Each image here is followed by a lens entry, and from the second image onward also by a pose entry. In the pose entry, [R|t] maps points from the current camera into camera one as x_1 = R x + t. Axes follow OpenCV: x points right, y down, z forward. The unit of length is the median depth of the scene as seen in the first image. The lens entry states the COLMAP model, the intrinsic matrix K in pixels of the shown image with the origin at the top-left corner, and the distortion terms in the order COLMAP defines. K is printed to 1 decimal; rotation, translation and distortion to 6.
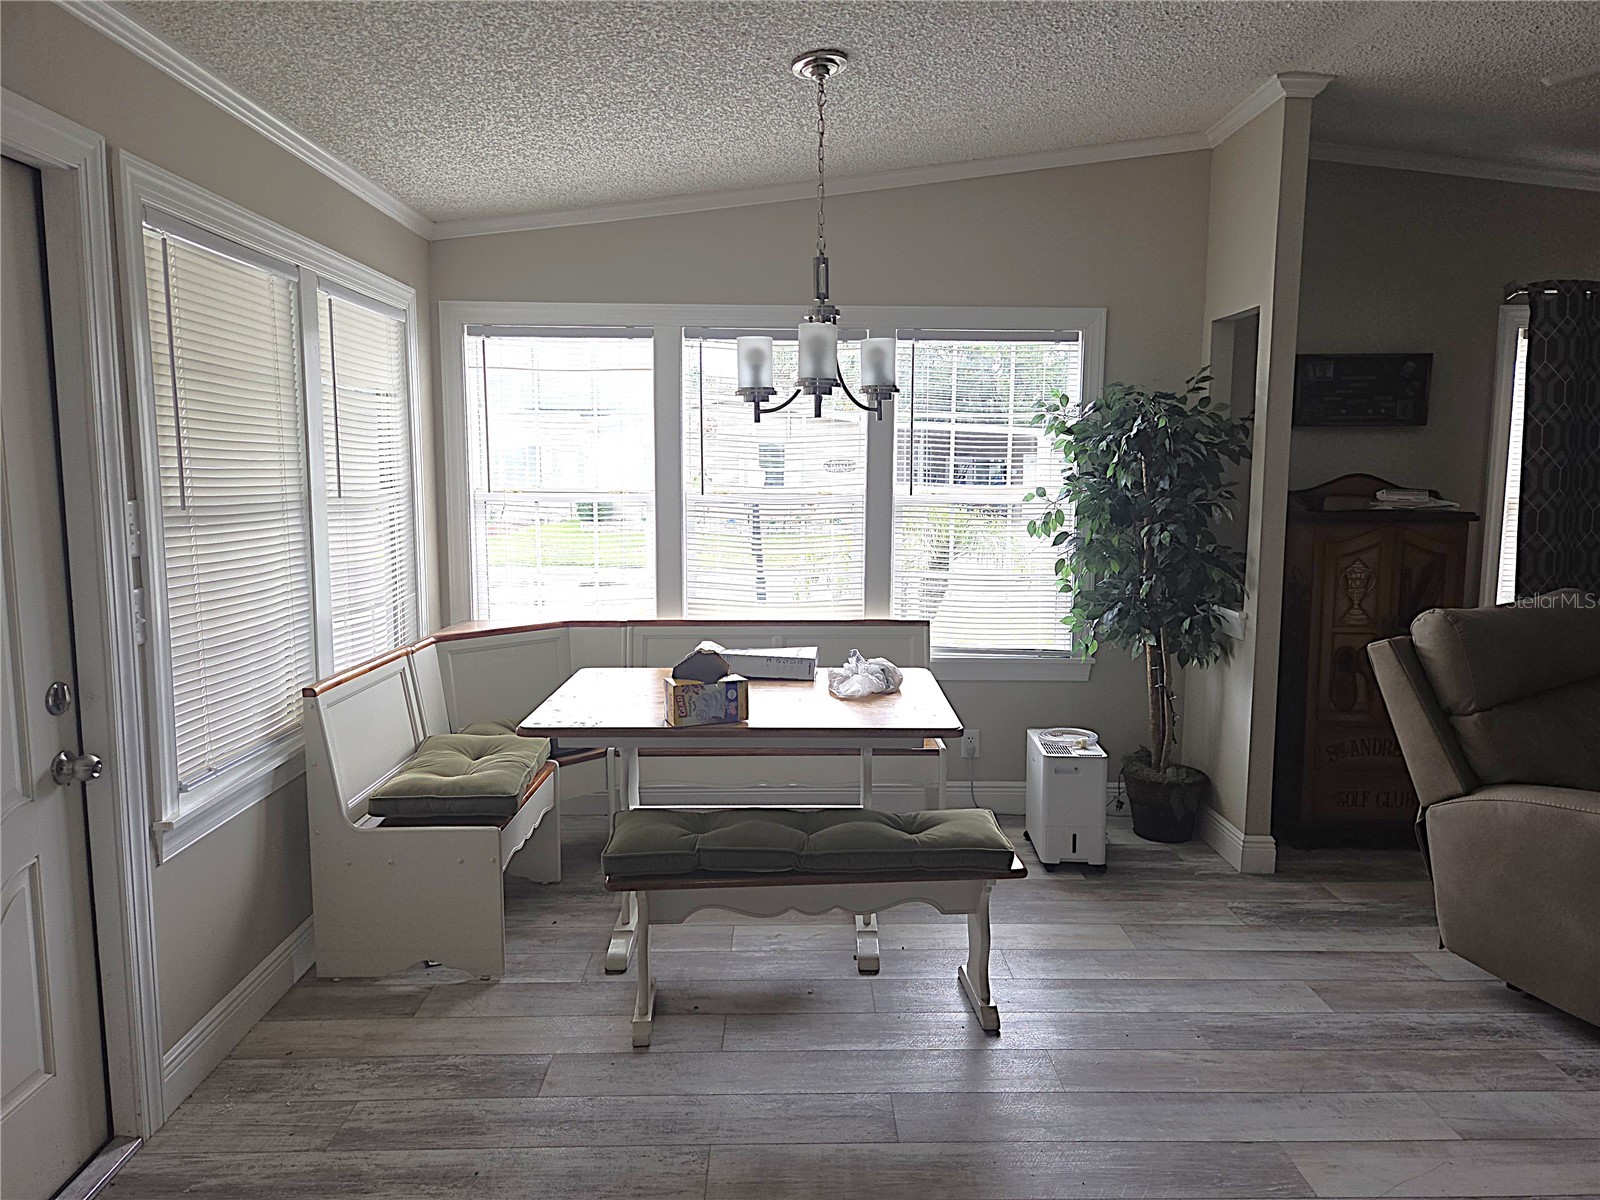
lens RADIAL K [[1068.6, 0, 809.0], [0, 1068.6, 586.9], [0, 0, 1]] dist [0.071261, -0.064259]
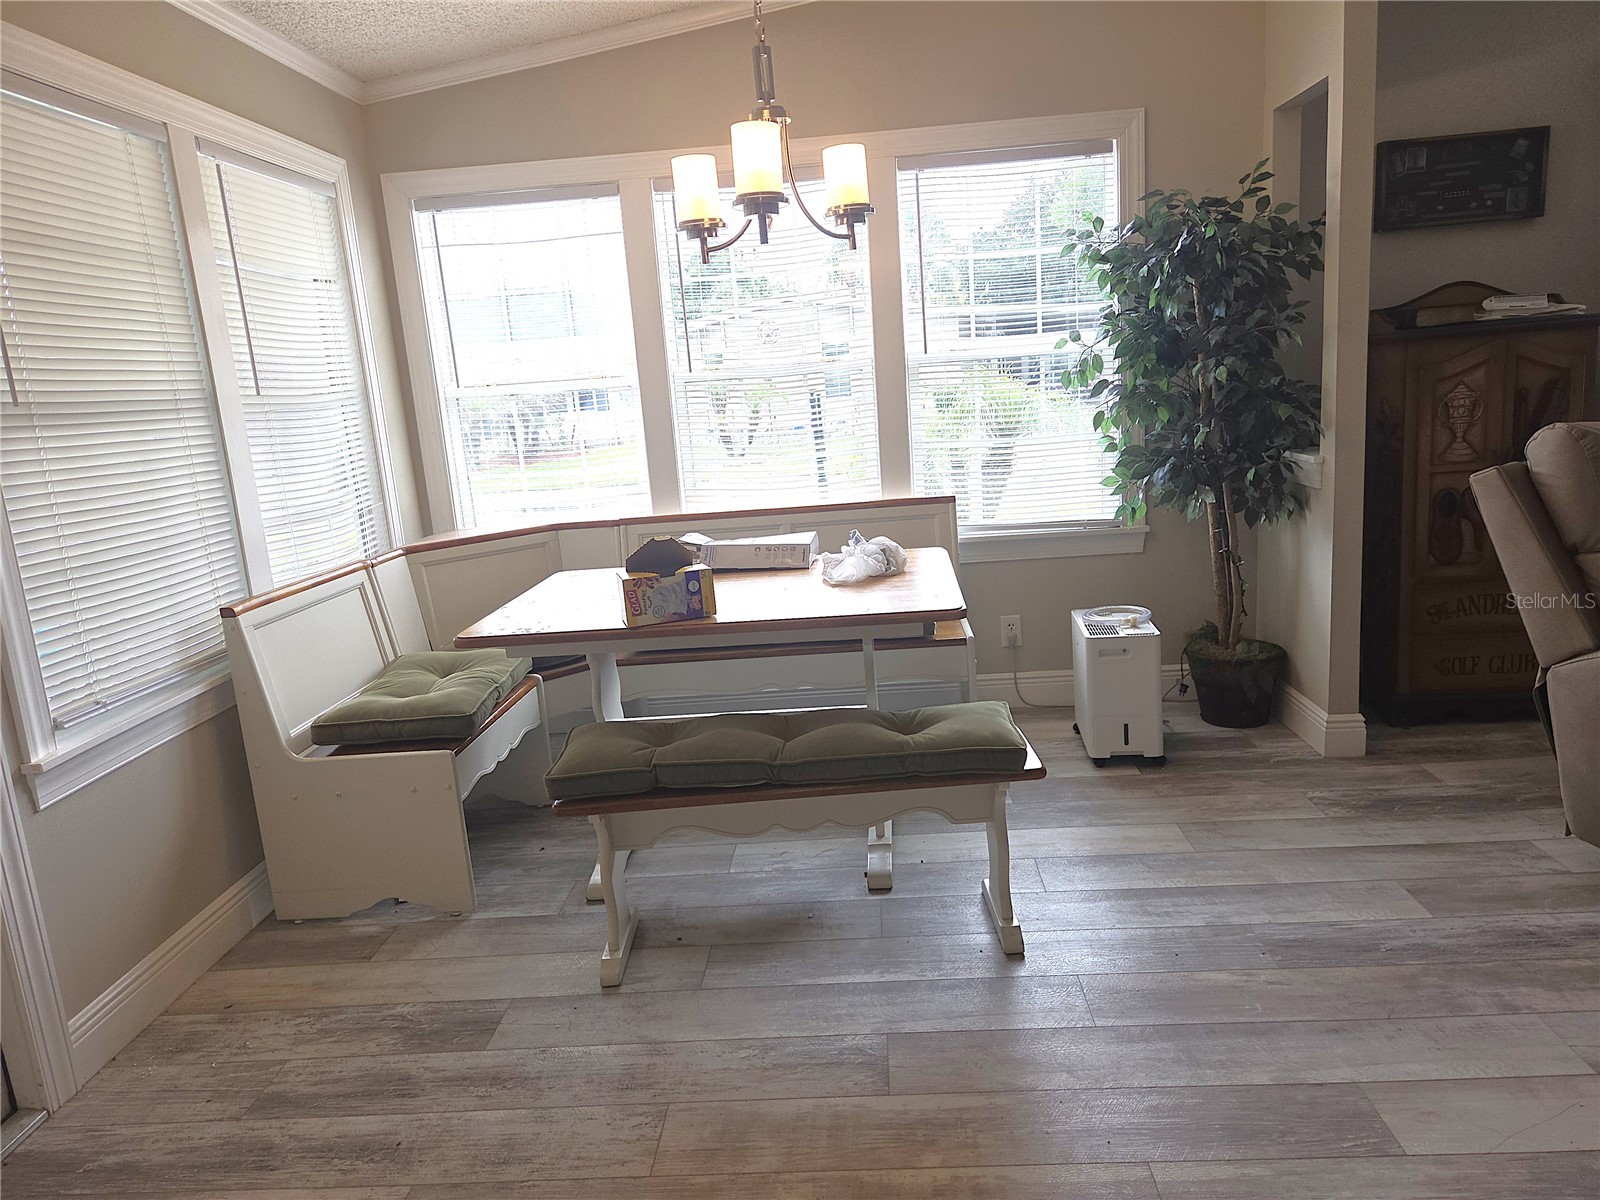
lens RADIAL K [[1068.6, 0, 809.0], [0, 1068.6, 586.9], [0, 0, 1]] dist [0.071261, -0.064259]
pose [[0.994387, -0.063163, -0.084885, 0.084363], [0.070137, 0.994174, 0.081848, 0.033892], [0.079220, -0.087342, 0.993023, 0.140331]]
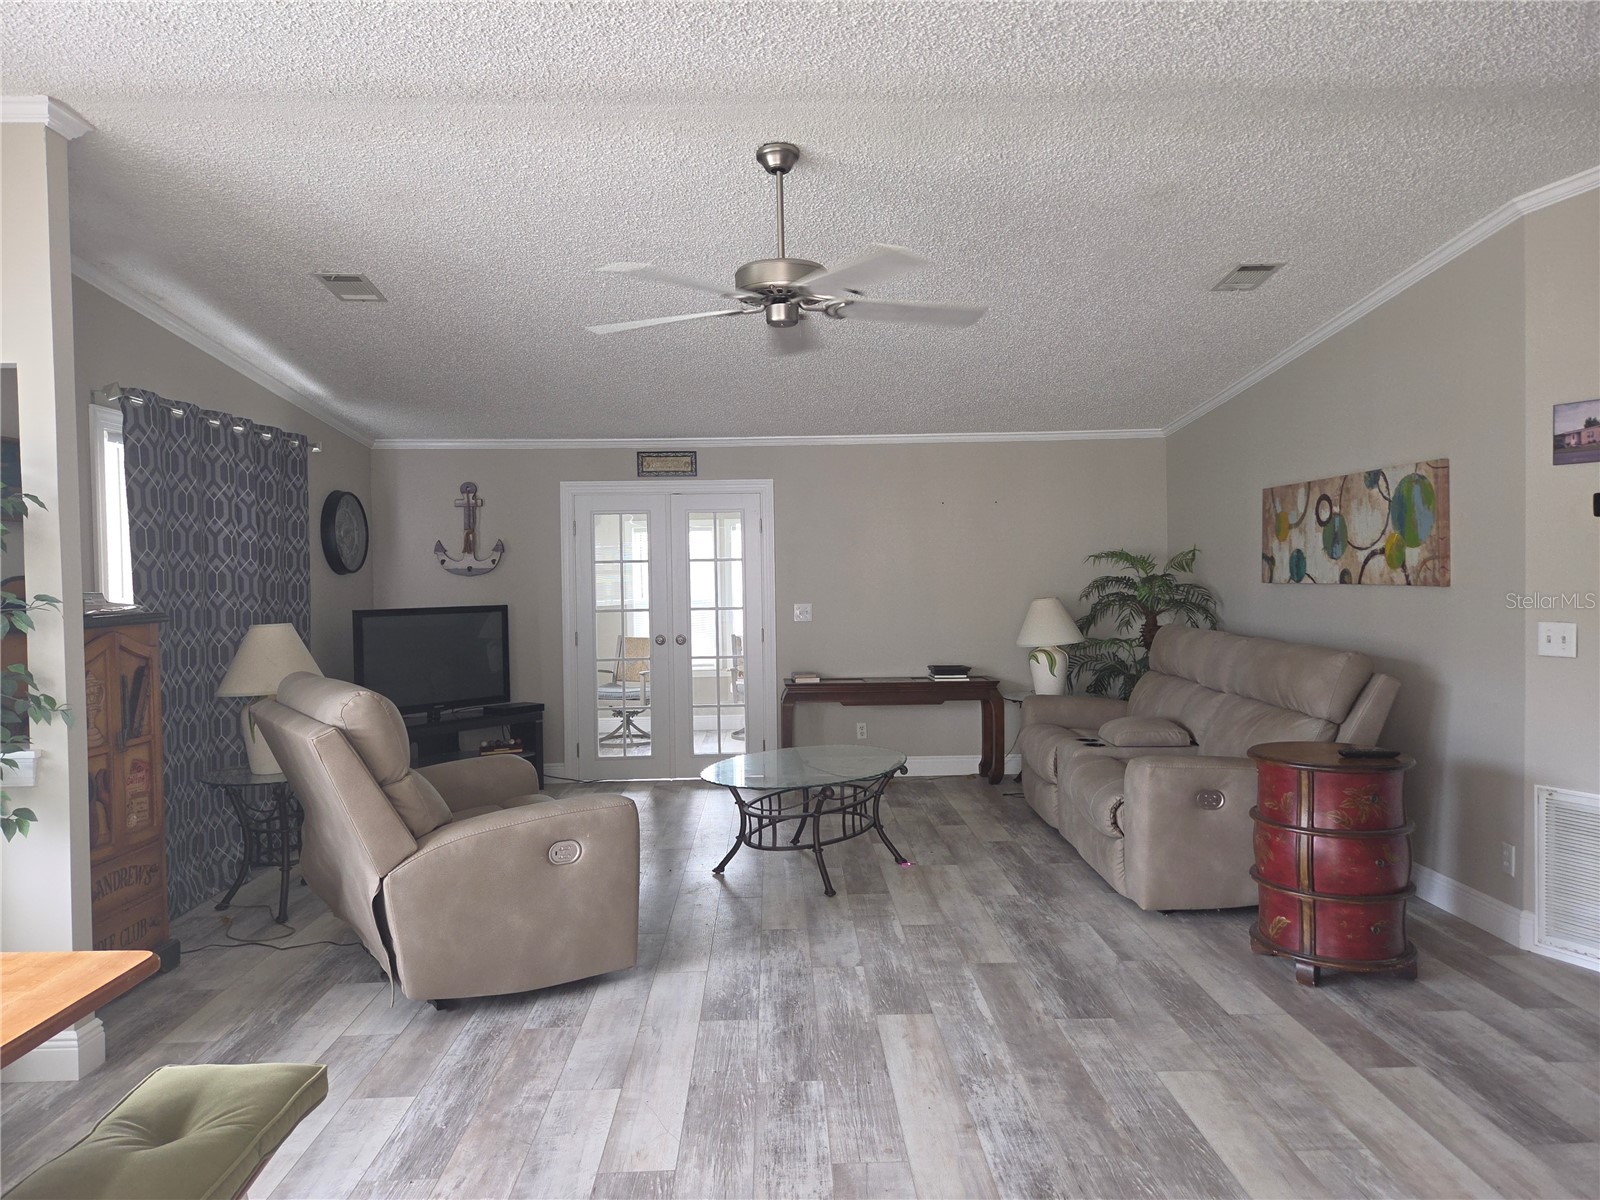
lens RADIAL K [[1068.5, 0, 801.7], [0, 1068.5, 591.6], [0, 0, 1]] dist [0.074218, -0.066798]
pose [[-0.006423, -0.022021, 0.999737, -0.459404], [0.131558, 0.991049, 0.022675, -0.041655], [-0.991288, 0.131669, -0.003469, 0.529720]]
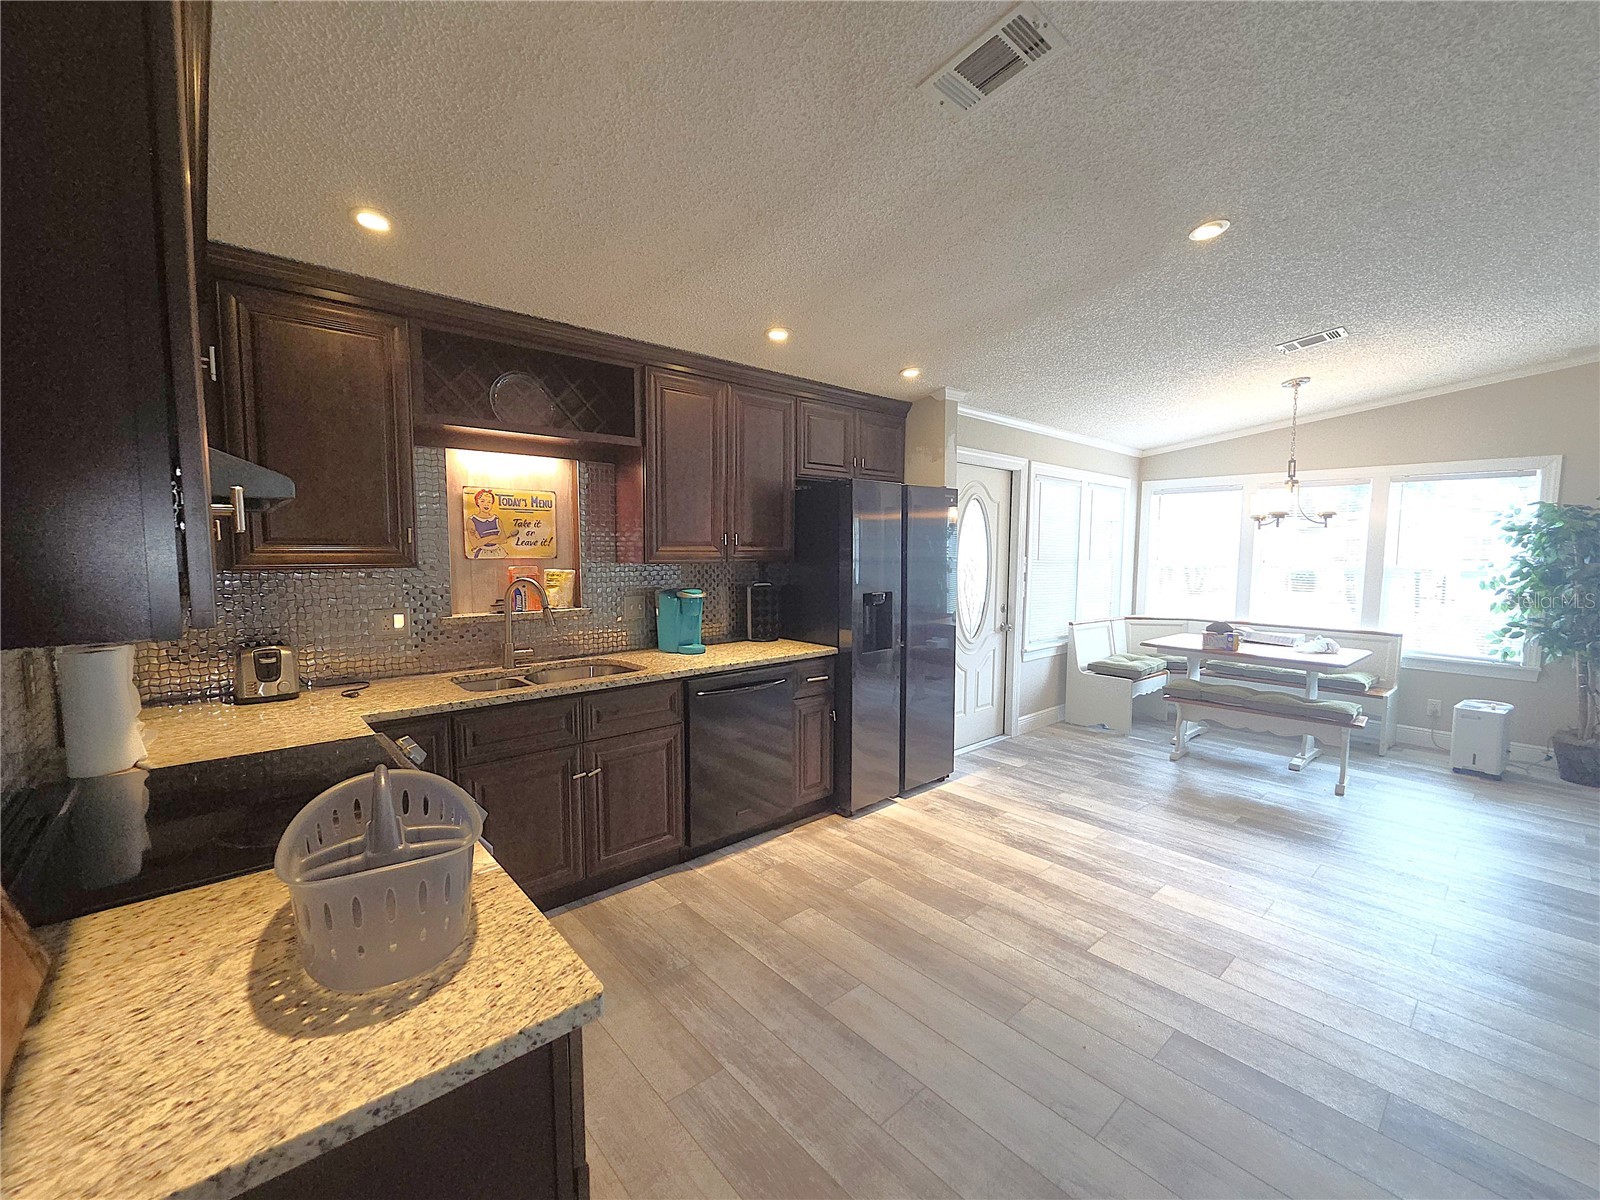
lens RADIAL K [[667.0, 0, 807.3], [0, 667.0, 600.6], [0, 0, 1]] dist [0.002103, 0.000511]
pose [[0.653371, 0.059341, -0.754709, 0.409394], [-0.092296, 0.995730, -0.001611, 0.094387], [0.751391, 0.070709, 0.656058, -0.692327]]
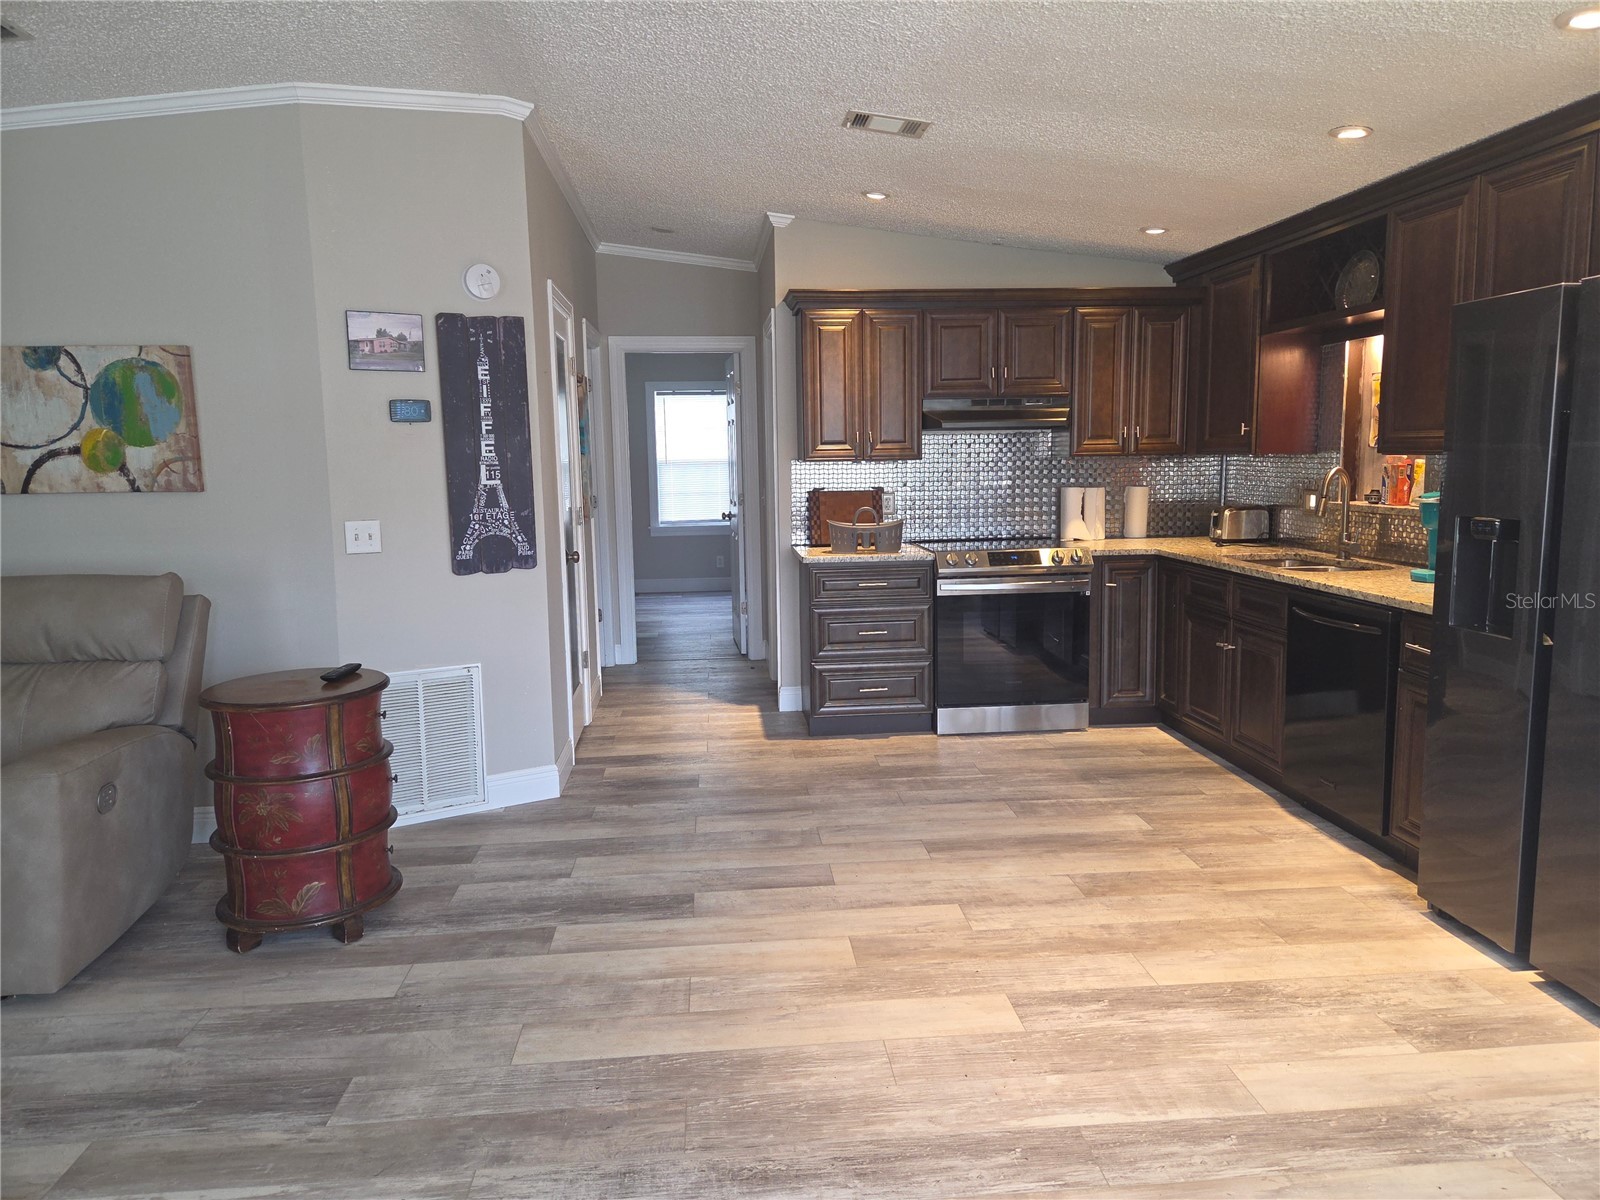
lens RADIAL K [[1068.5, 0, 801.7], [0, 1068.5, 591.6], [0, 0, 1]] dist [0.074218, -0.066798]
pose [[-0.997769, 0.021847, -0.063087, 0.286274], [0.005614, 0.969051, 0.246796, -0.098070], [0.066526, 0.245892, -0.967012, 0.967953]]
